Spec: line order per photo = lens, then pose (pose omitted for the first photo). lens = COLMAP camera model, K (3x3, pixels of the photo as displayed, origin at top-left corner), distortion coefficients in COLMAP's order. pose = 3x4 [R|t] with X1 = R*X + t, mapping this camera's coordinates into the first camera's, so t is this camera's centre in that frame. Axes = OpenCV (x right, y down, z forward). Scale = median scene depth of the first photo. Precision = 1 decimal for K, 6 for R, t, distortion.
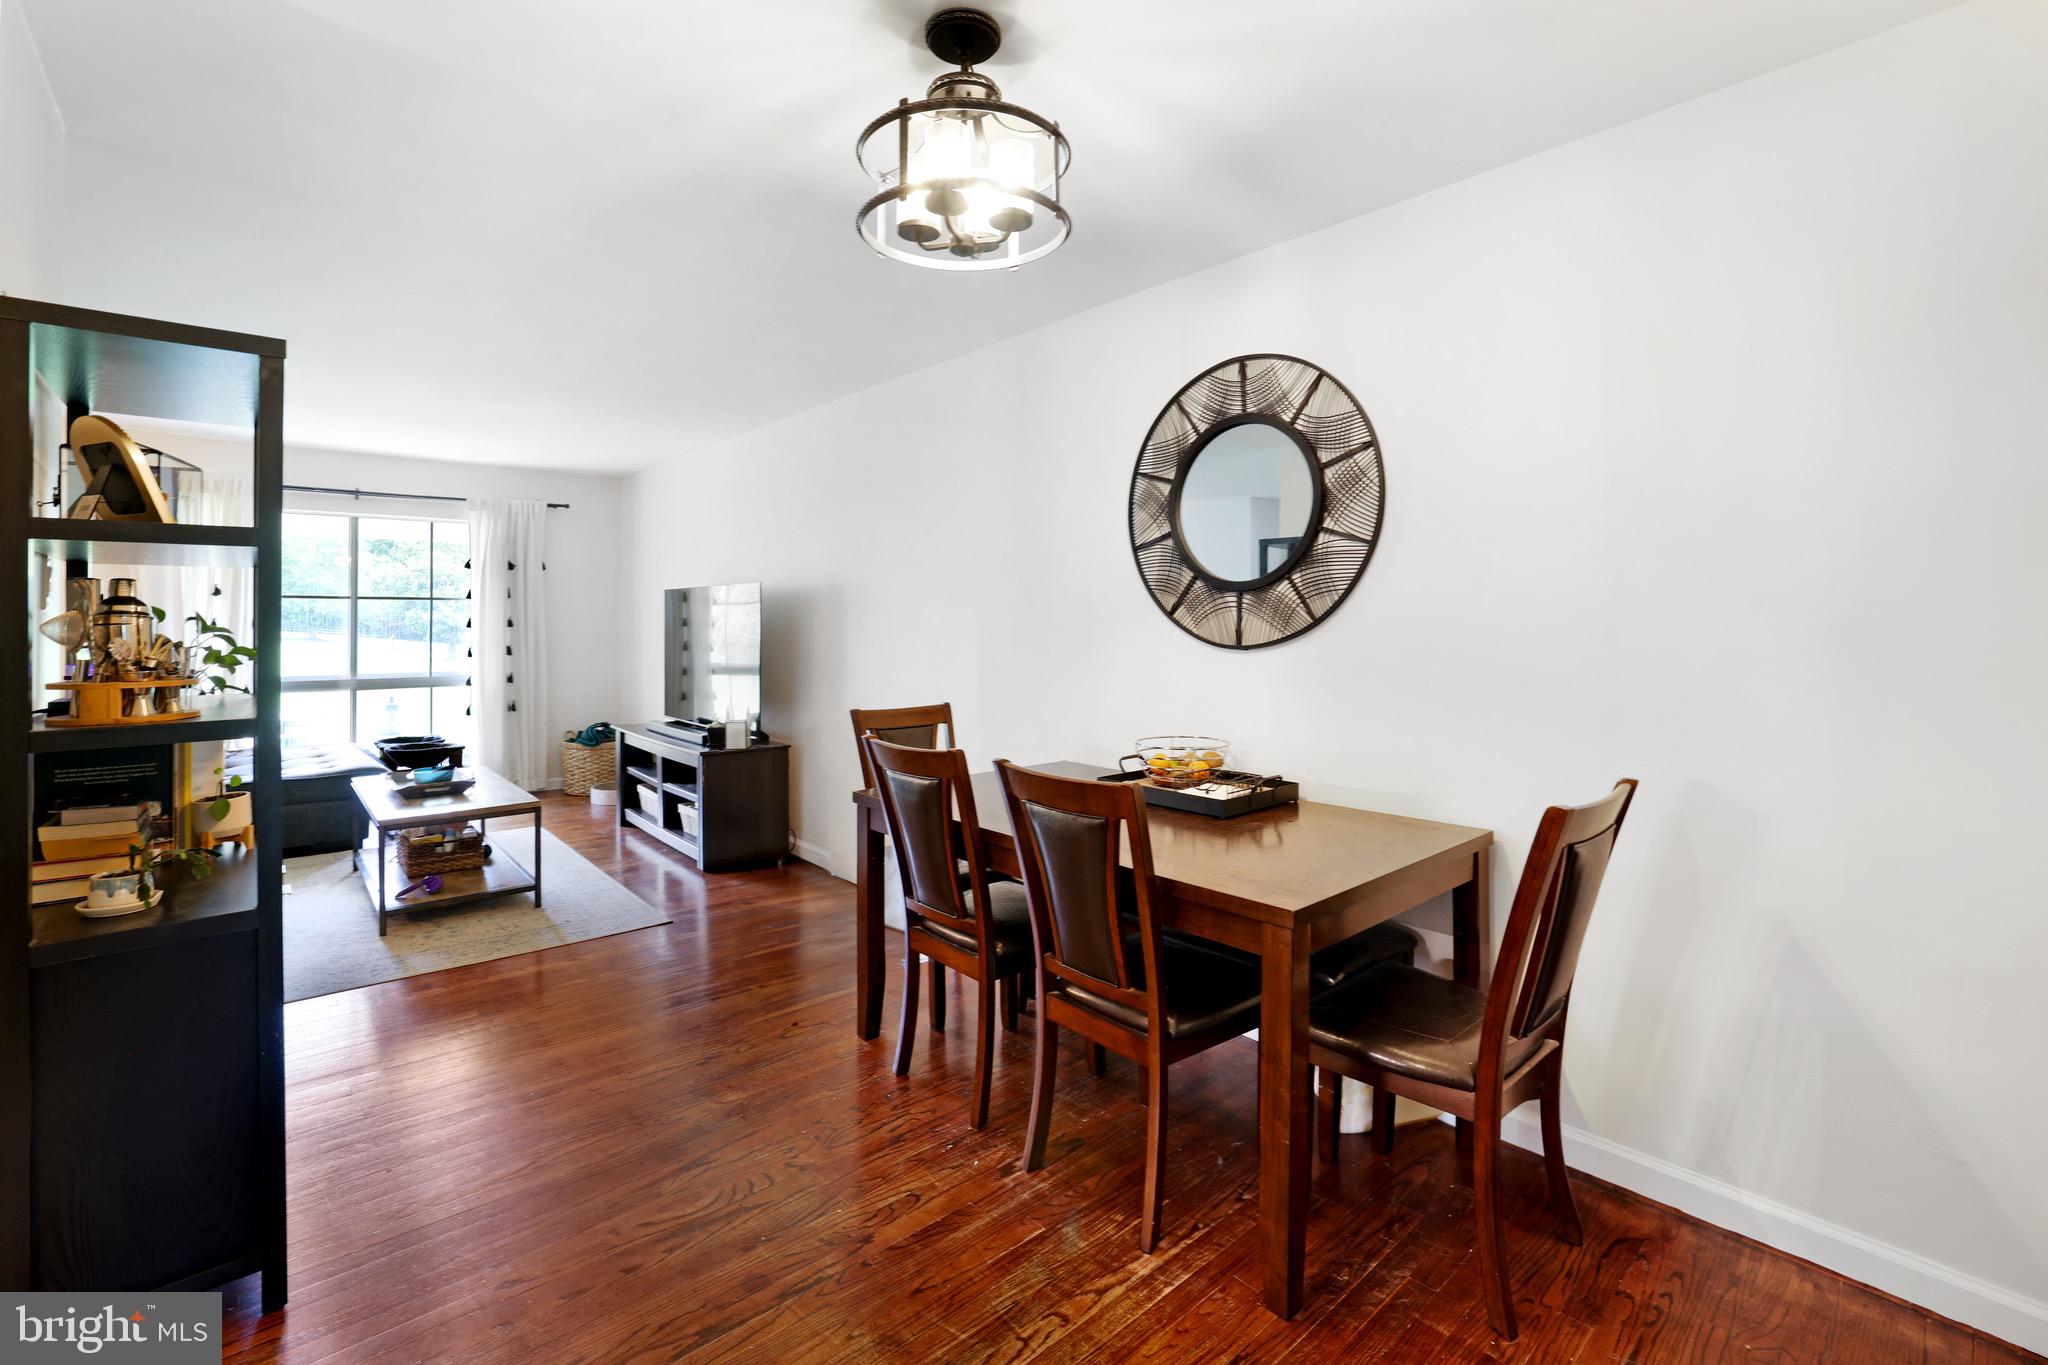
lens RADIAL K [[890.9, 0, 1006.8], [0, 890.9, 614.7], [0, 0, 1]] dist [-0.048366, 0.016673]
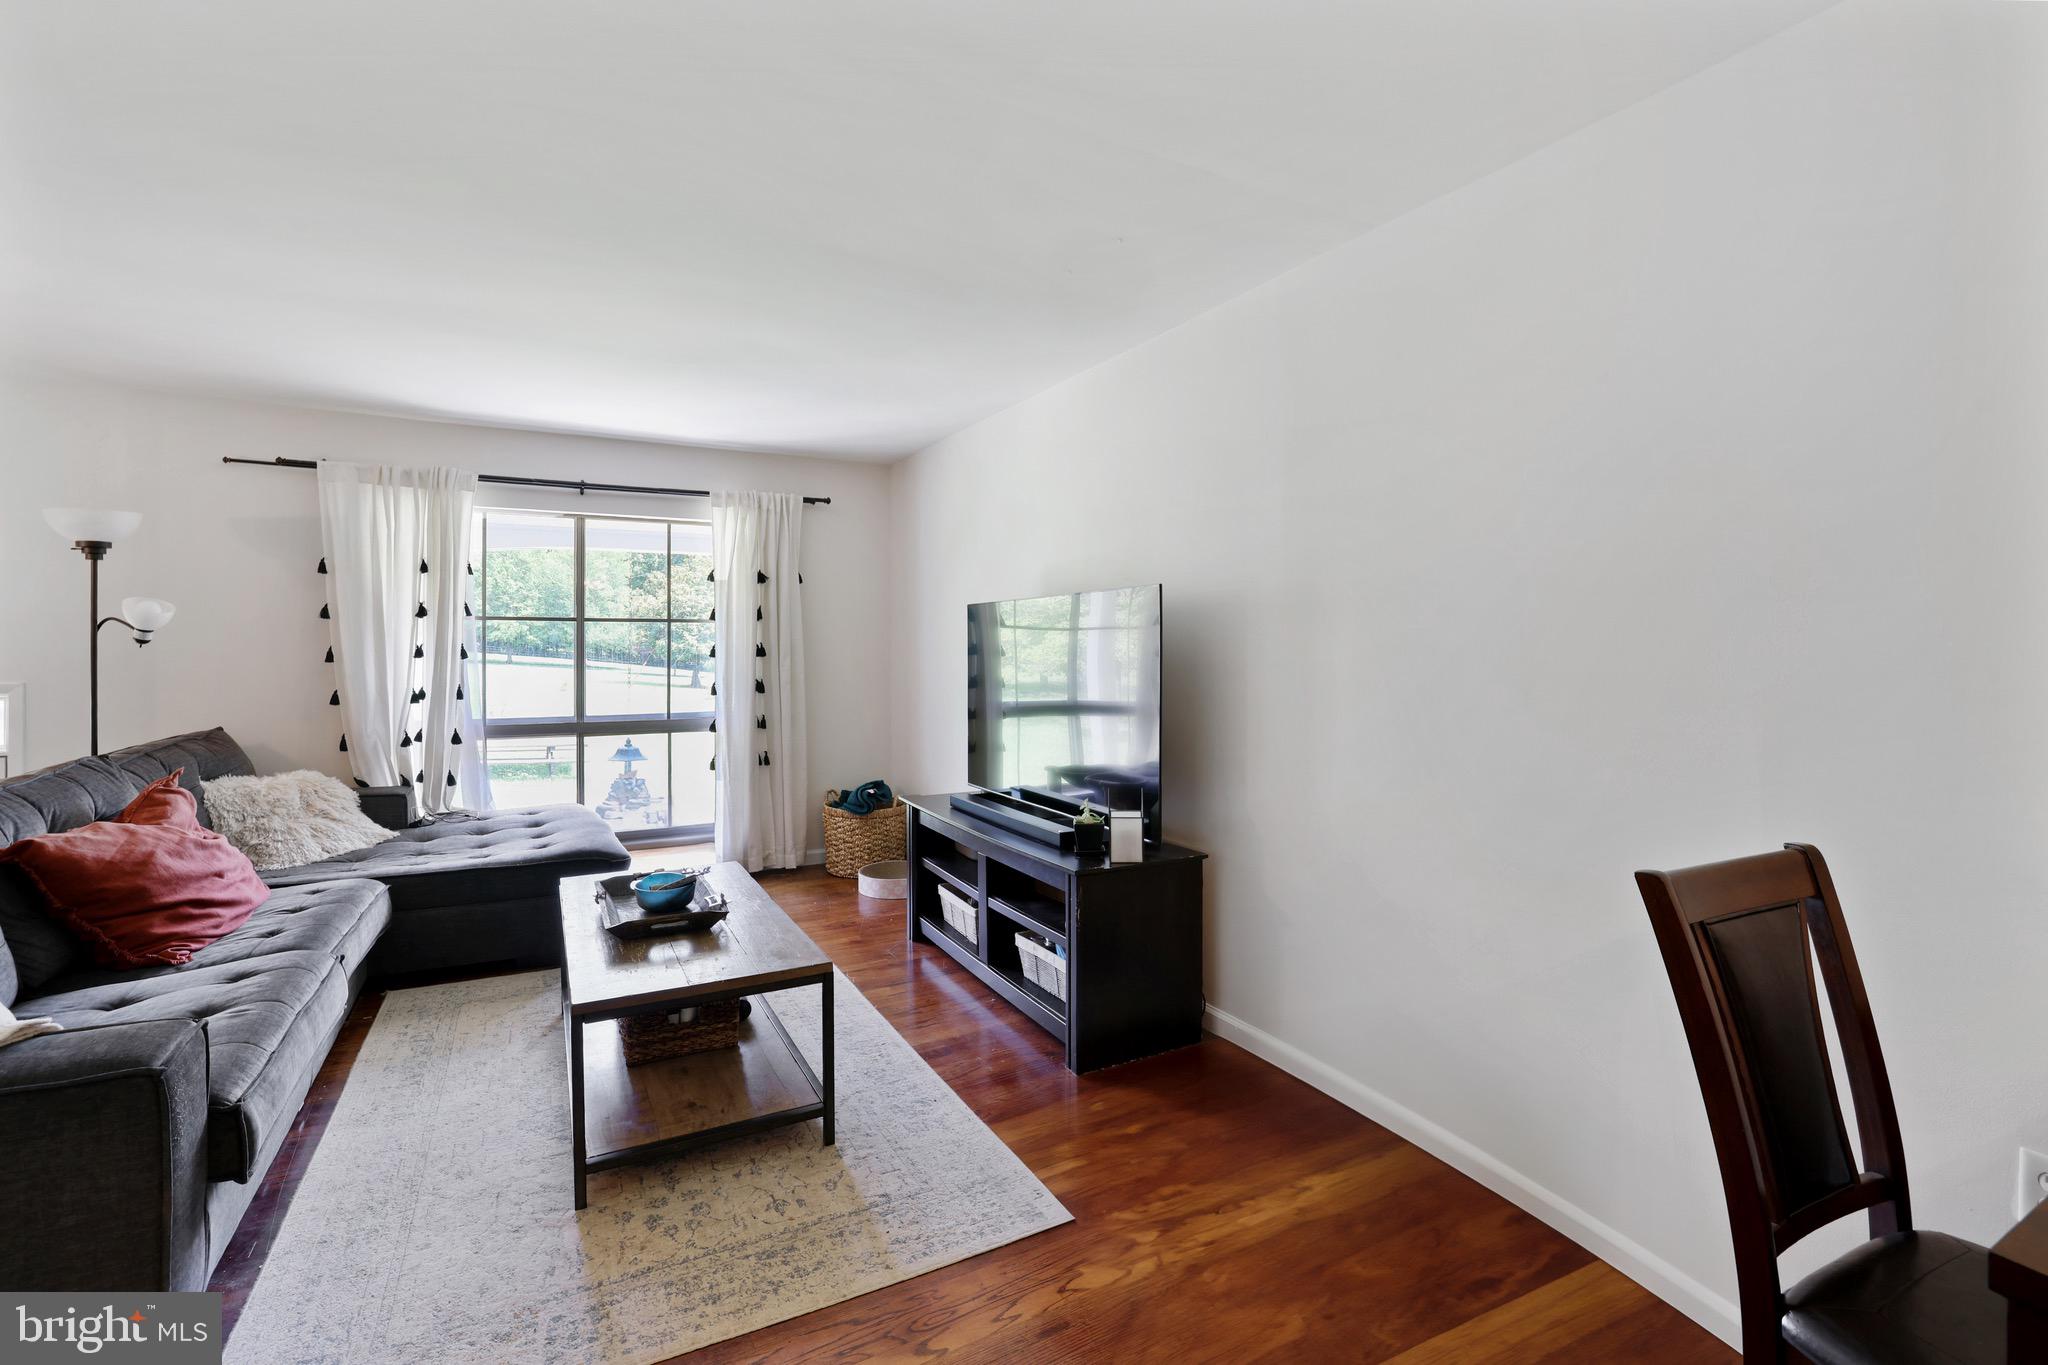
lens RADIAL K [[890.9, 0, 1010.0], [0, 890.9, 649.8], [0, 0, 1]] dist [-0.048366, 0.016673]
pose [[0.975183, -0.000564, -0.221399, -0.237506], [0.002483, 0.999962, 0.008390, 0.002885], [0.221386, -0.008731, 0.975147, 0.380731]]
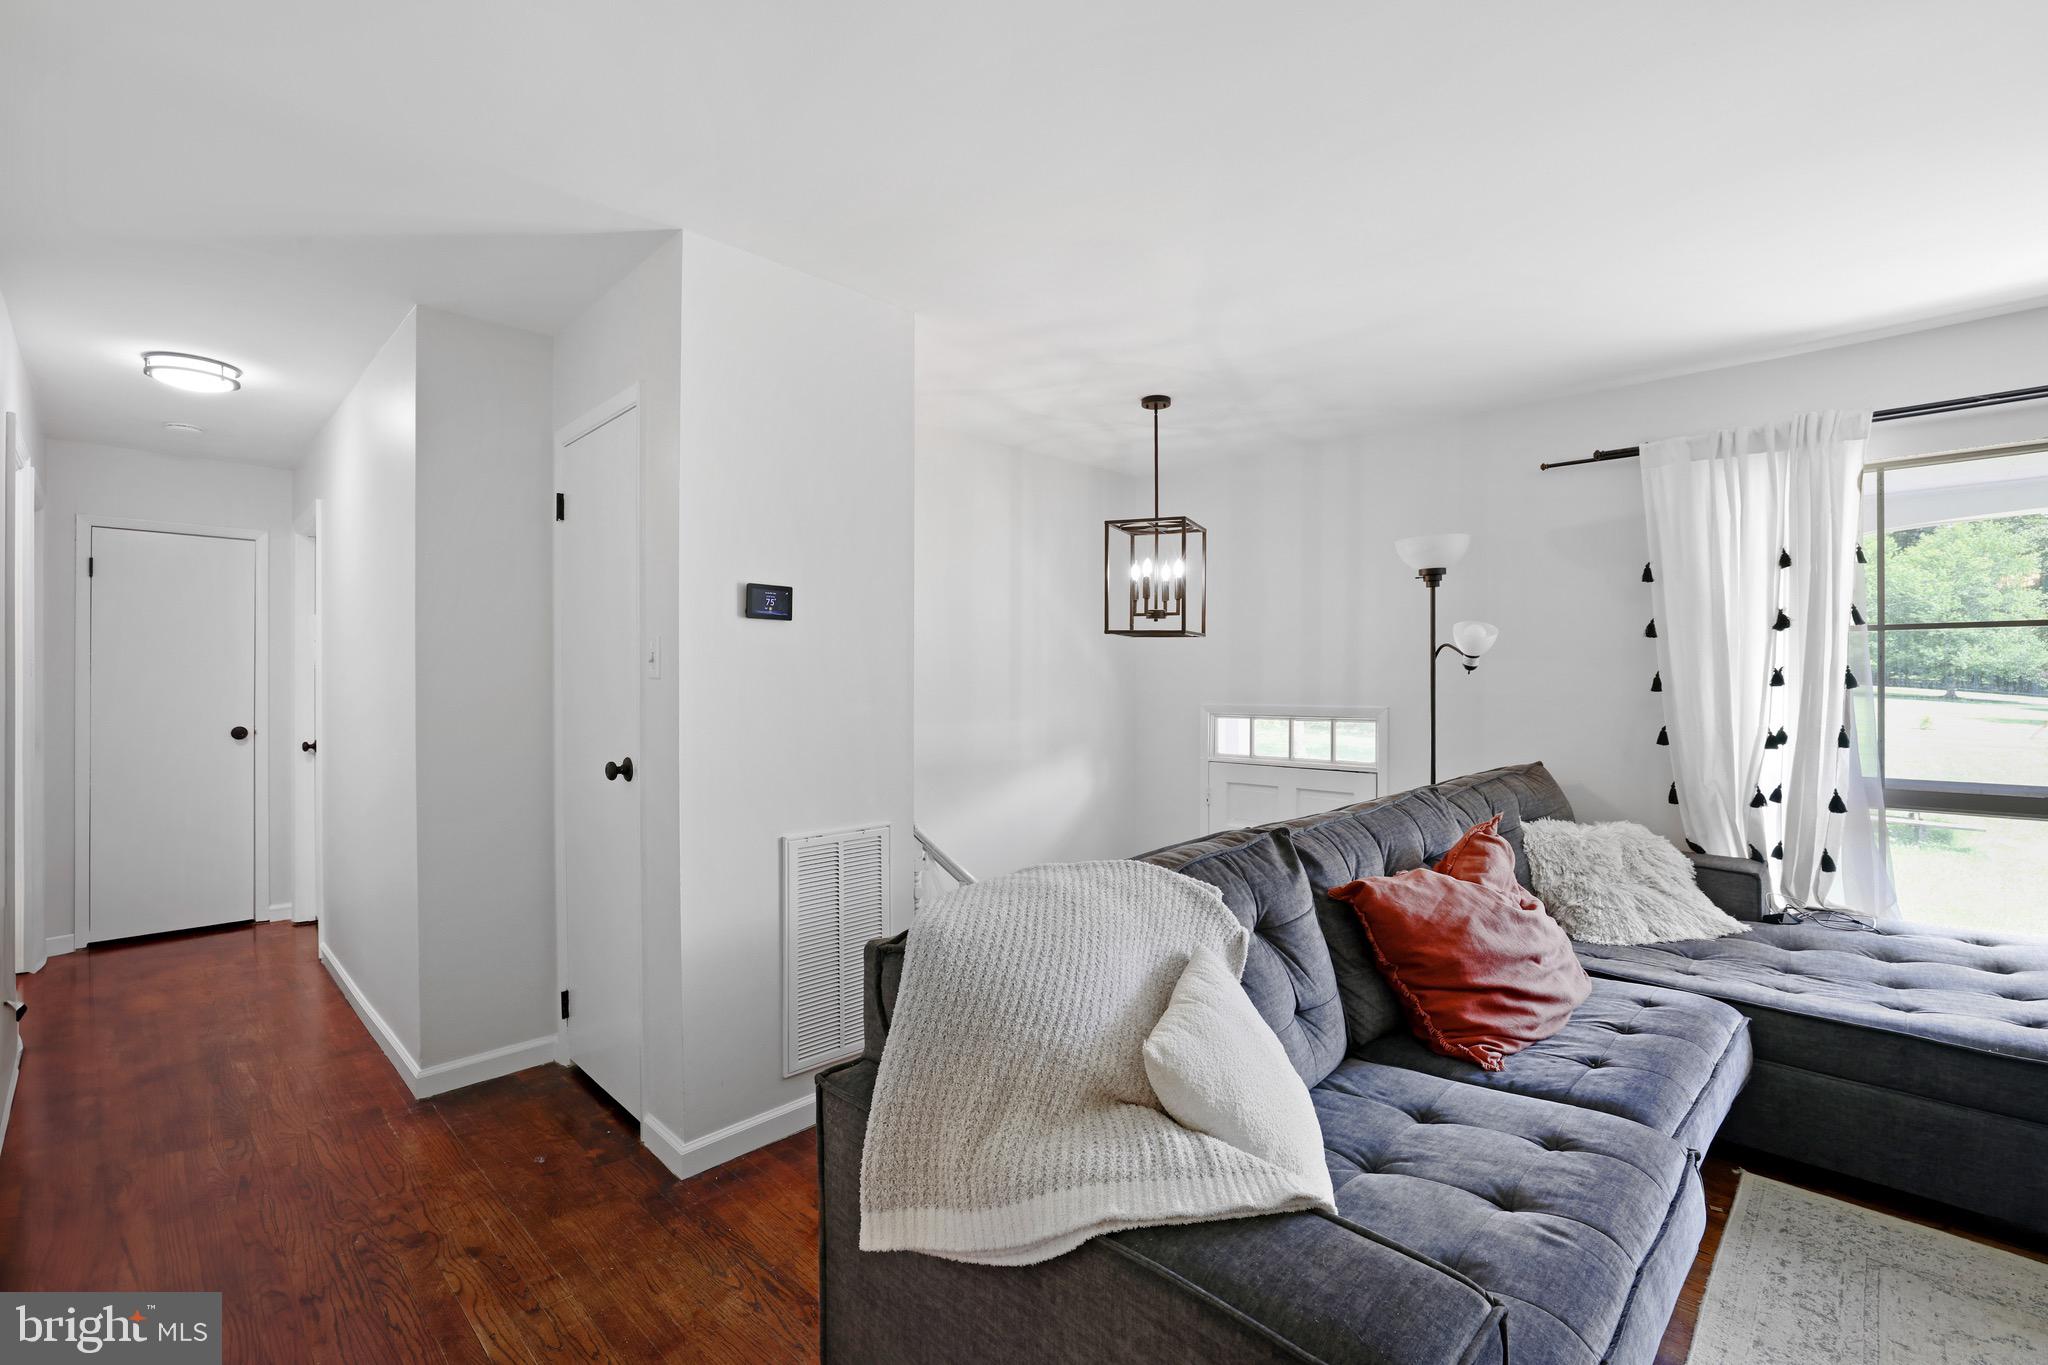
lens RADIAL K [[890.9, 0, 1034.8], [0, 890.9, 685.7], [0, 0, 1]] dist [-0.048366, 0.016673]
pose [[0.084160, 0.004251, -0.996443, -0.433296], [0.013089, 0.999900, 0.005372, 0.005874], [0.996366, -0.013494, 0.084096, 0.518162]]
